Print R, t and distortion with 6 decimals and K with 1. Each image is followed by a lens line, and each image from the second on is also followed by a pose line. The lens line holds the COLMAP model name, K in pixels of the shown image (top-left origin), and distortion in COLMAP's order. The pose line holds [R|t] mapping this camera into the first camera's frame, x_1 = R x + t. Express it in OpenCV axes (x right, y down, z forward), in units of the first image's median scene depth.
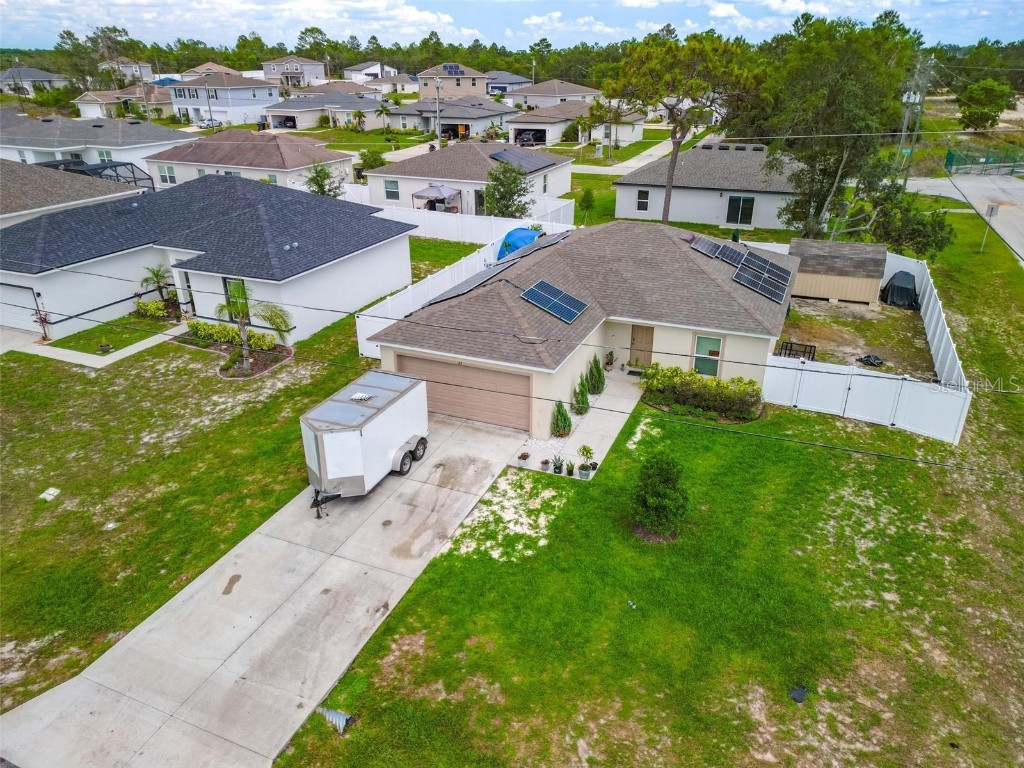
lens RADIAL K [[716.2, 0, 511.8], [0, 716.2, 379.0], [0, 0, 1]] dist [0.092477, -0.095414]
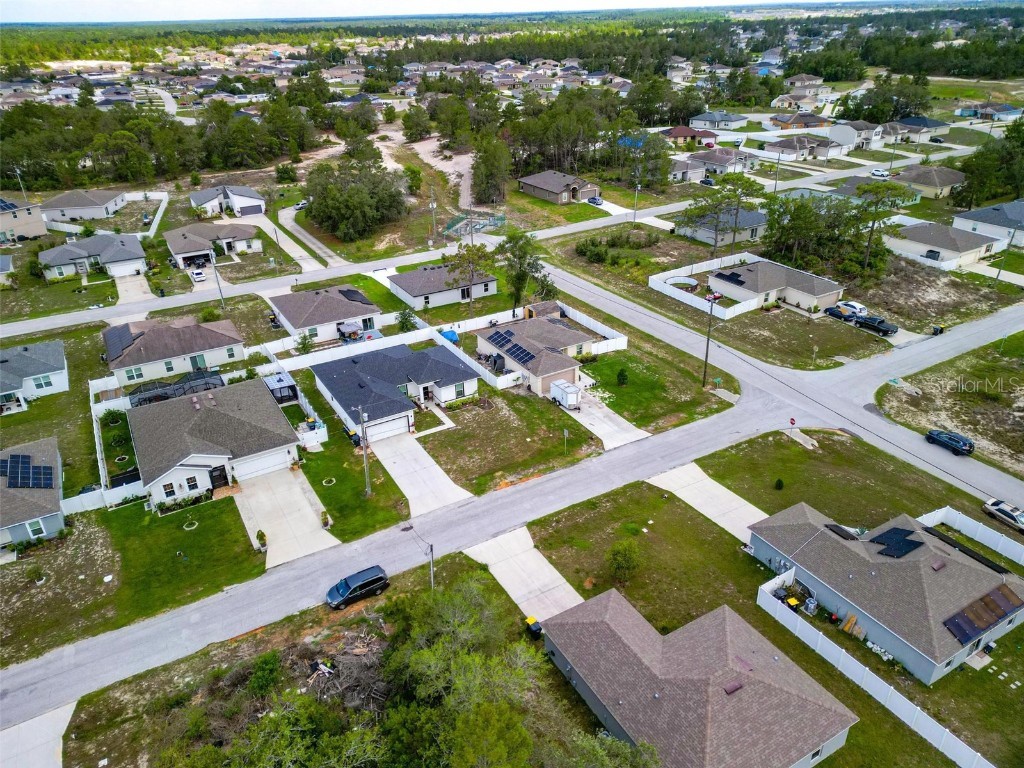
lens RADIAL K [[716.2, 0, 511.8], [0, 716.2, 379.0], [0, 0, 1]] dist [0.092477, -0.095414]
pose [[0.597353, -0.370507, 0.711263, -3.537441], [0.346773, 0.919018, 0.187493, -0.953676], [-0.723131, 0.134647, 0.677460, -1.675500]]
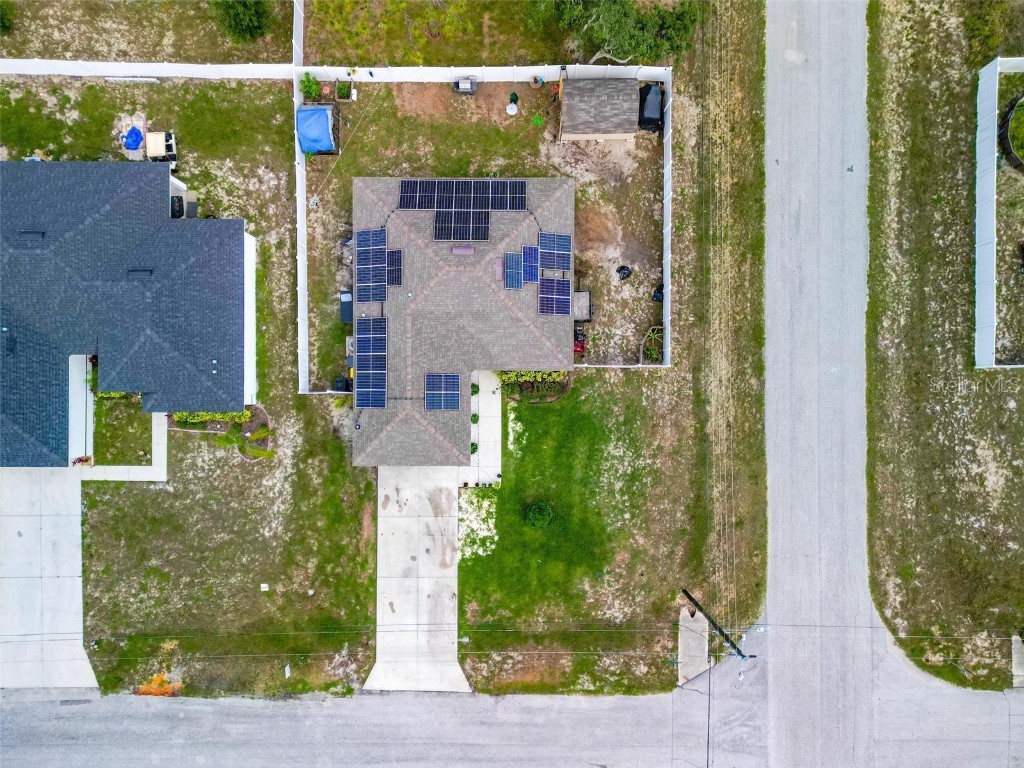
lens RADIAL K [[716.2, 0, 511.8], [0, 716.2, 379.0], [0, 0, 1]] dist [0.092477, -0.095414]
pose [[0.919910, -0.392120, 0.002749, 0.275460], [0.162776, 0.388231, 0.907072, -2.017905], [-0.356748, -0.833978, 0.420966, 0.397096]]
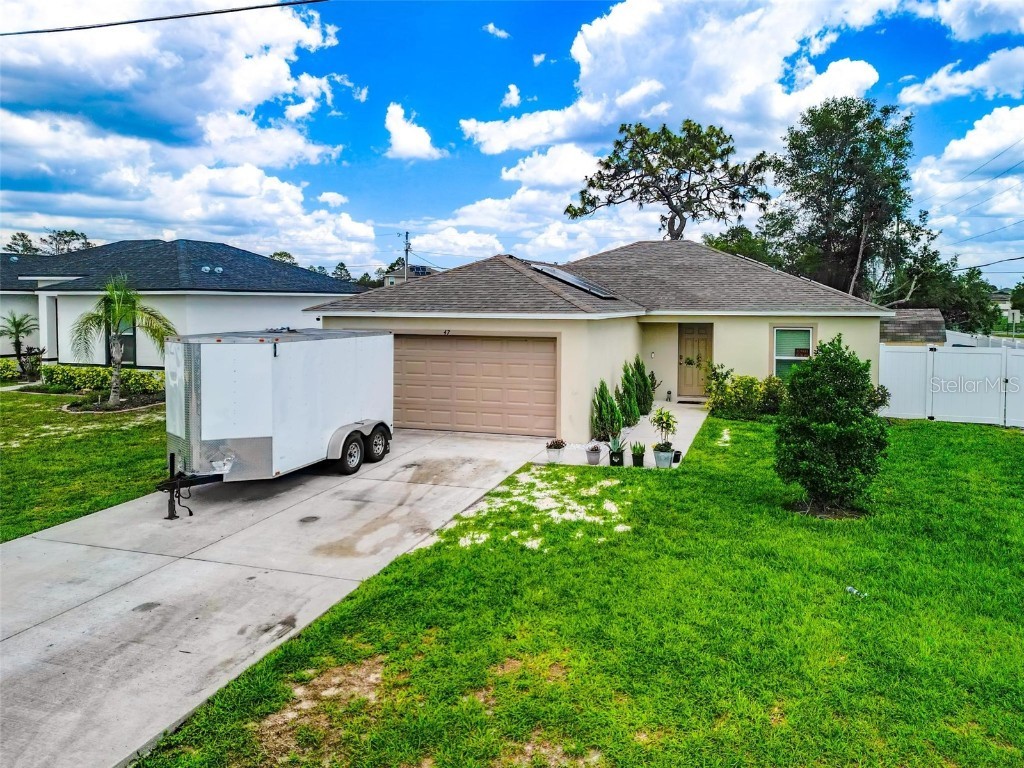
lens RADIAL K [[732.9, 0, 539.8], [0, 732.9, 340.7], [0, 0, 1]] dist [0.068125, -0.041100]
pose [[0.995655, 0.002494, 0.093081, -0.059795], [0.030949, 0.933947, -0.356069, 0.271769], [-0.087820, 0.357403, 0.929812, 0.451164]]
